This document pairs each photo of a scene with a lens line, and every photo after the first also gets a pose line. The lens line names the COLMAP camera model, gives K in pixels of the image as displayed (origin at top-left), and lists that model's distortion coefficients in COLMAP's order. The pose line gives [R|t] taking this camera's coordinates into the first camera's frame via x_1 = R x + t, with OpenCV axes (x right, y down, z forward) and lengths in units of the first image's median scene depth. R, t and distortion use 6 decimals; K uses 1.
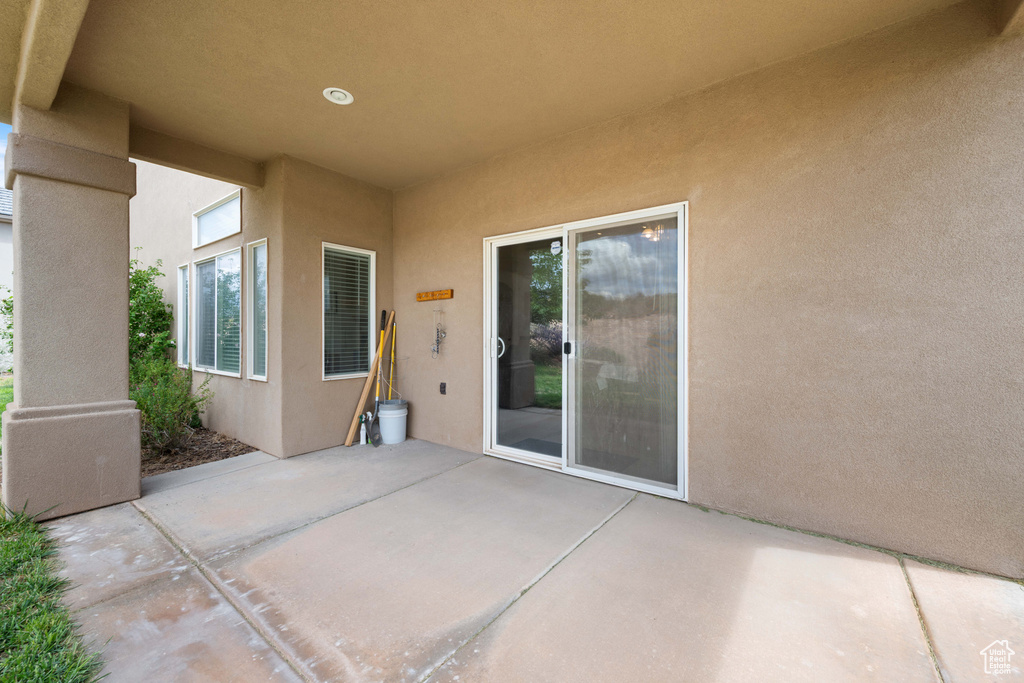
lens RADIAL K [[406.9, 0, 512.8], [0, 406.9, 339.2], [0, 0, 1]] dist [-0.003449, 0.001147]
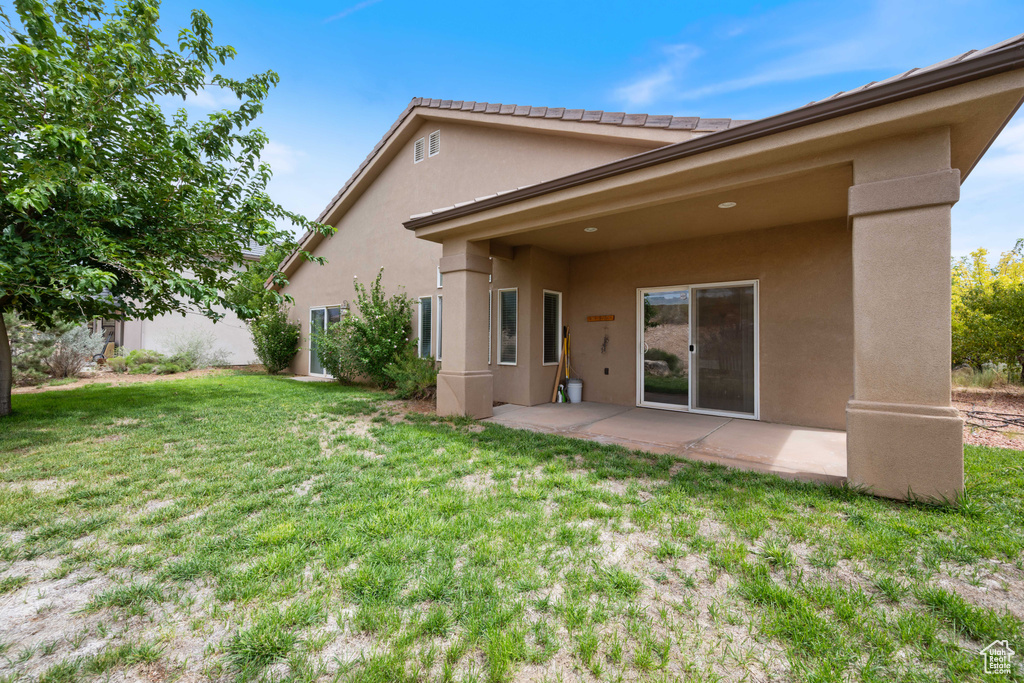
lens RADIAL K [[406.9, 0, 510.4], [0, 406.9, 339.0], [0, 0, 1]] dist [-0.003449, 0.001147]
pose [[0.998912, 0.005486, -0.046315, -0.537277], [-0.006040, 0.999912, -0.011836, 0.005305], [0.046246, 0.012103, 0.998857, -0.825135]]
